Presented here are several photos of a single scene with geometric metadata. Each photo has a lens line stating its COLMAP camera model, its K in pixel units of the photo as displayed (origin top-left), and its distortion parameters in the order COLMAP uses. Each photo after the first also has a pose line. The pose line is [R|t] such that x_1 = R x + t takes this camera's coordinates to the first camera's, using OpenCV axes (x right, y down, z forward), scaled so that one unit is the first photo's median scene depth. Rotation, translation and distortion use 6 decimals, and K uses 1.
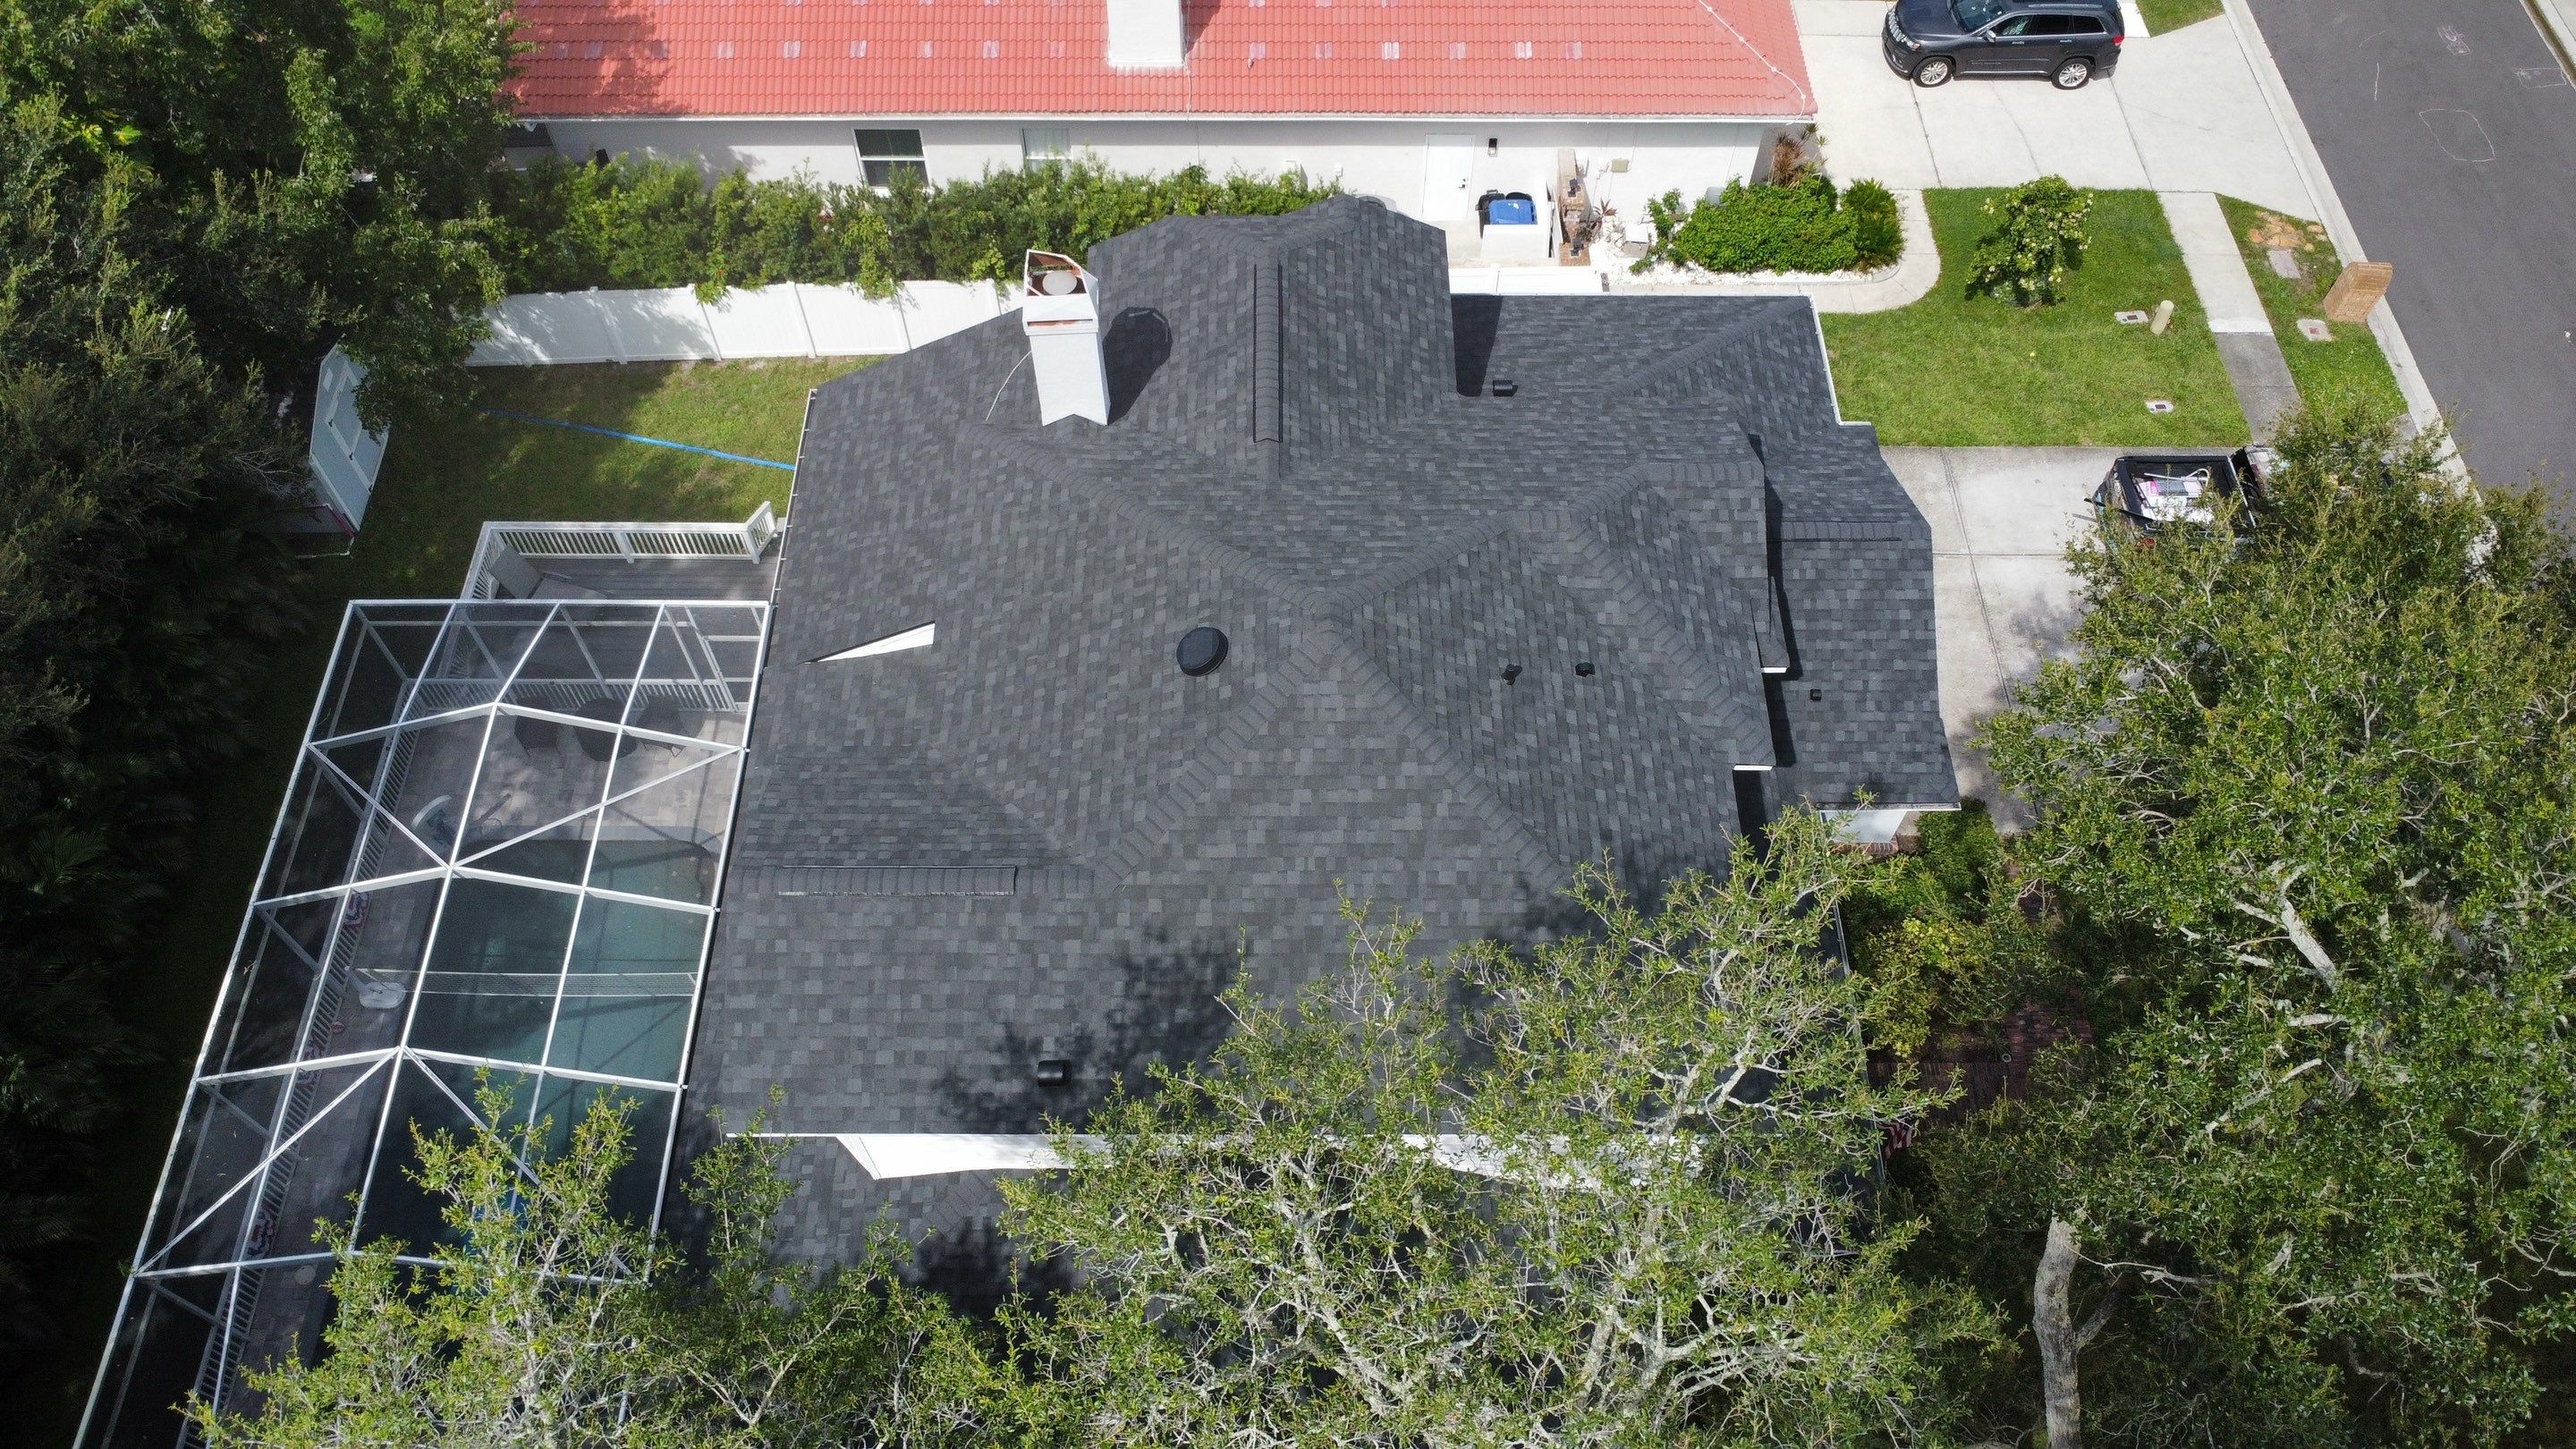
lens RADIAL K [[1869.2, 0, 1277.6], [0, 1869.2, 725.9], [0, 0, 1]] dist [-0.036535, -0.001780]
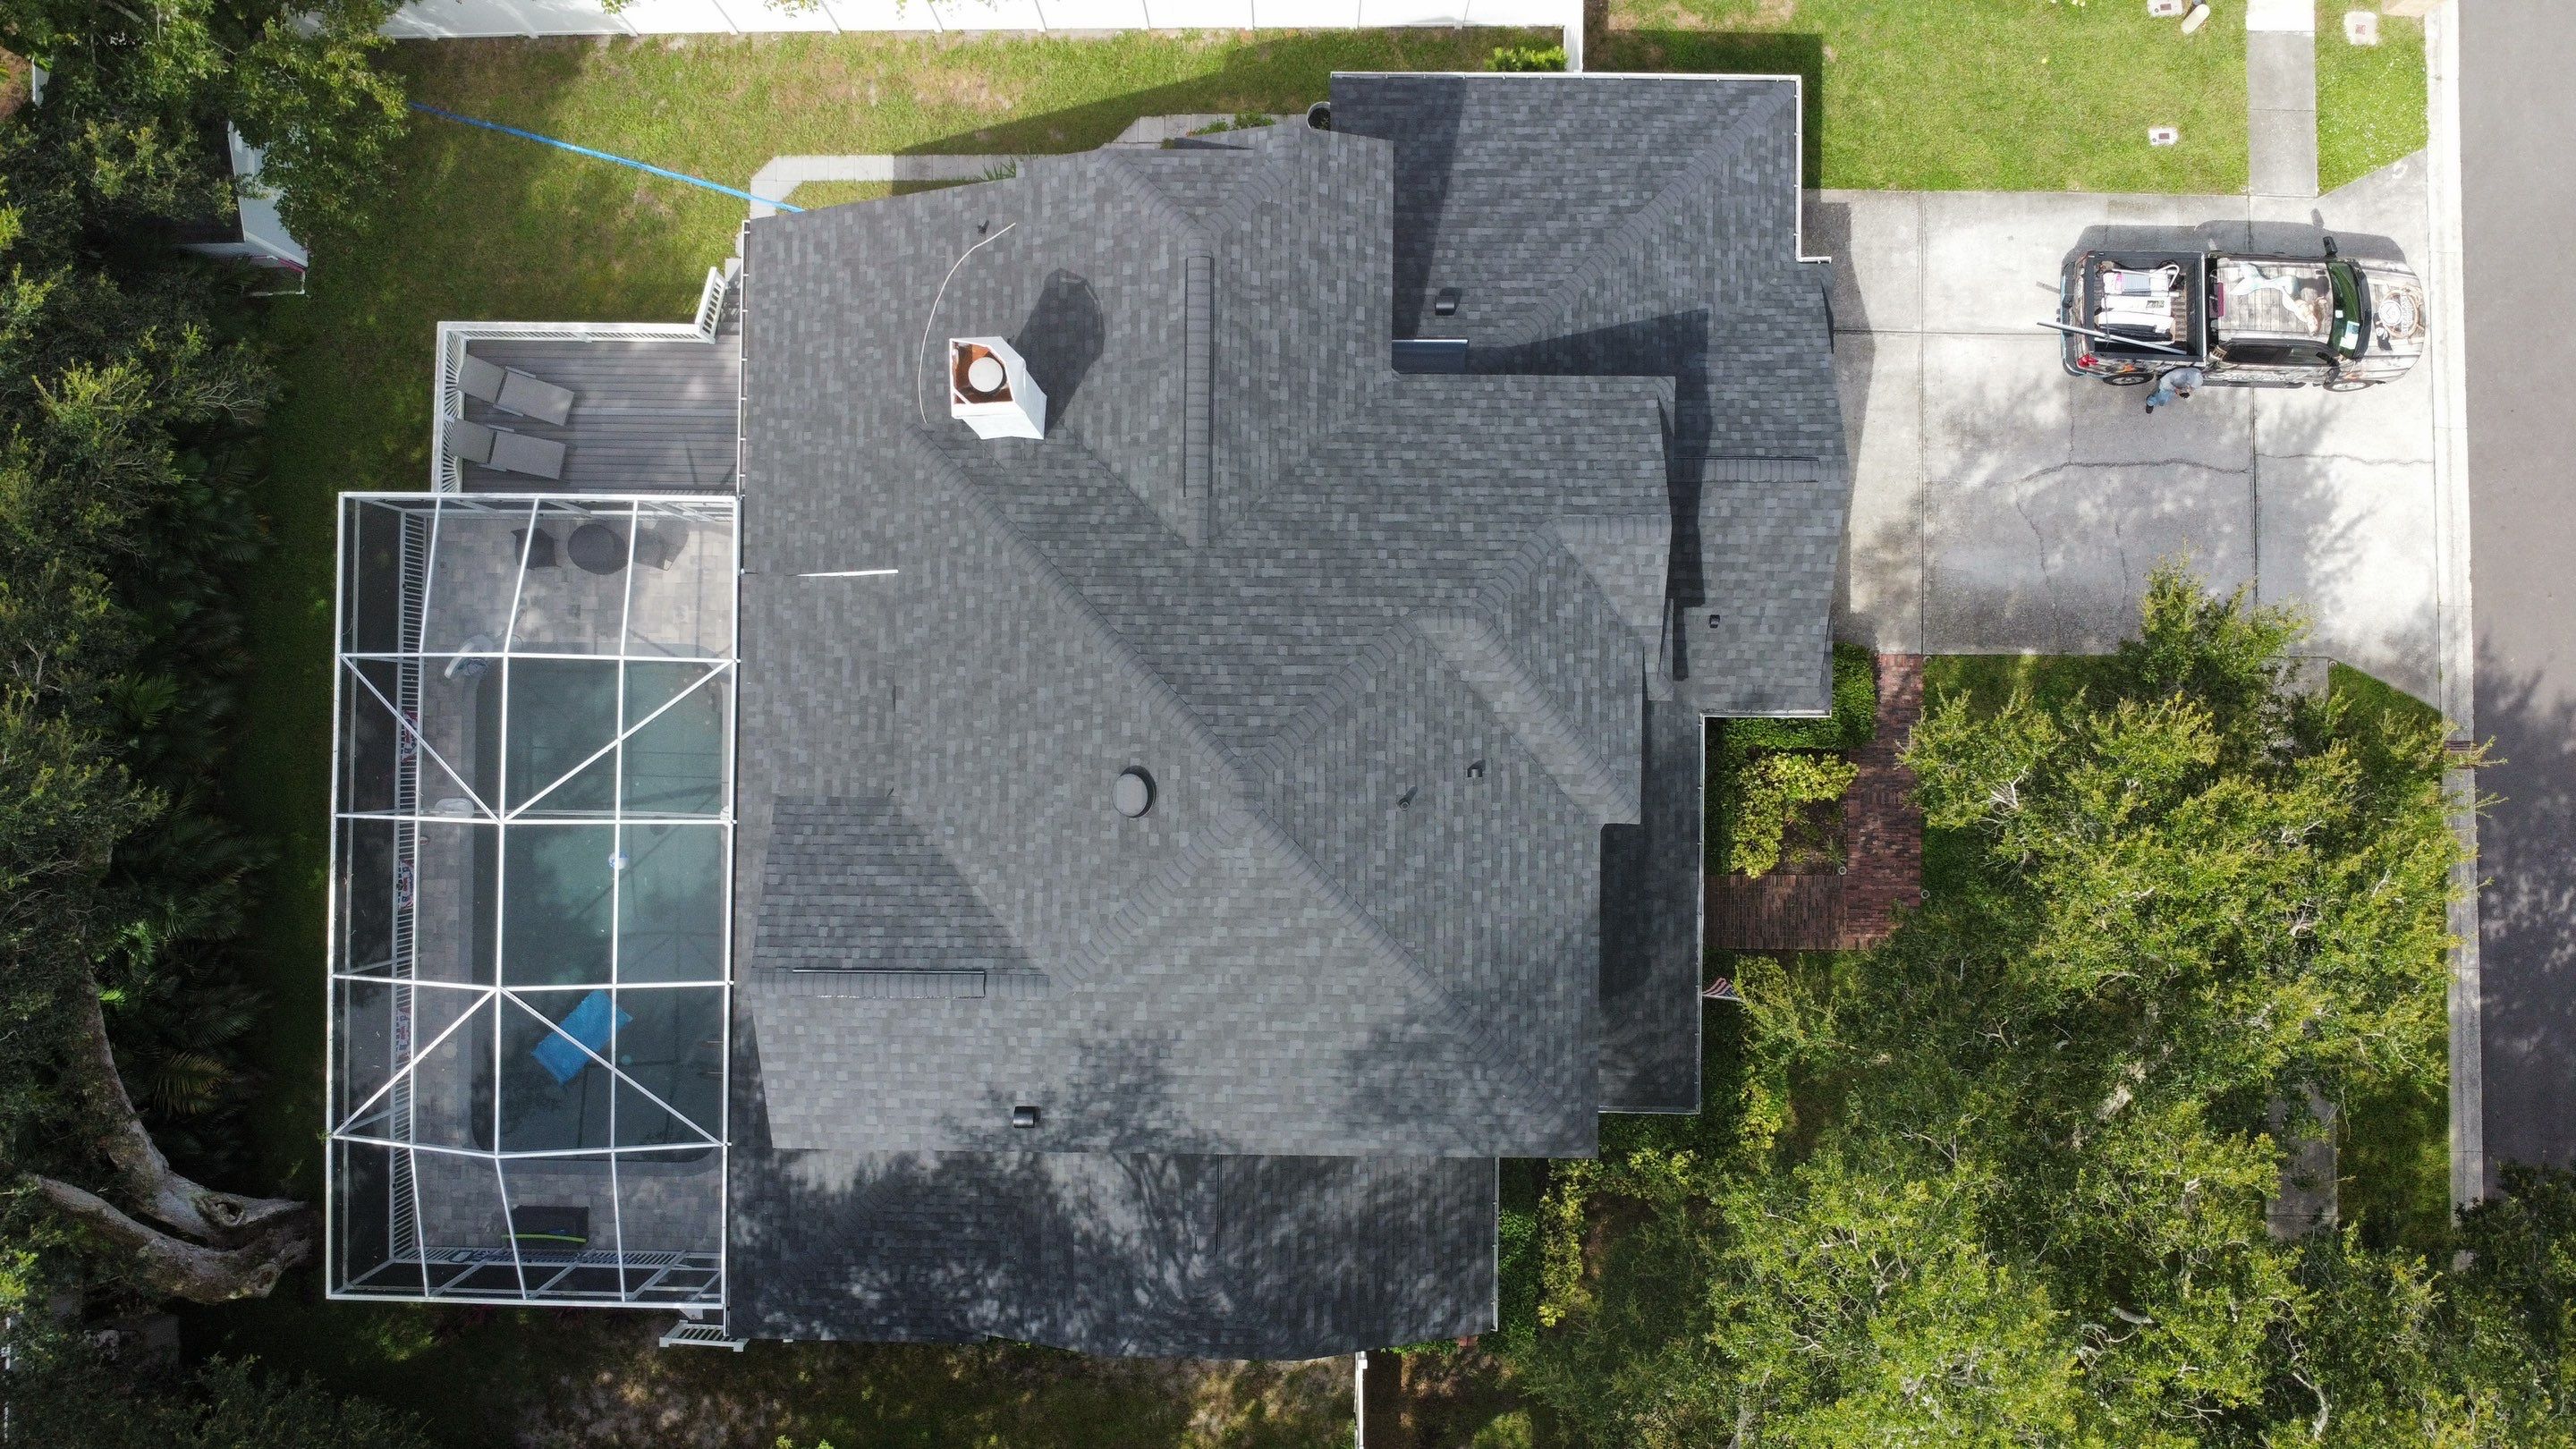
lens RADIAL K [[1869.2, 0, 1279.3], [0, 1869.2, 725.6], [0, 0, 1]] dist [-0.036535, -0.001780]
pose [[0.999927, 0.010455, -0.006039, 0.044526], [-0.005700, 0.849735, 0.527179, -0.551534], [0.010643, -0.527106, 0.849733, 0.045658]]
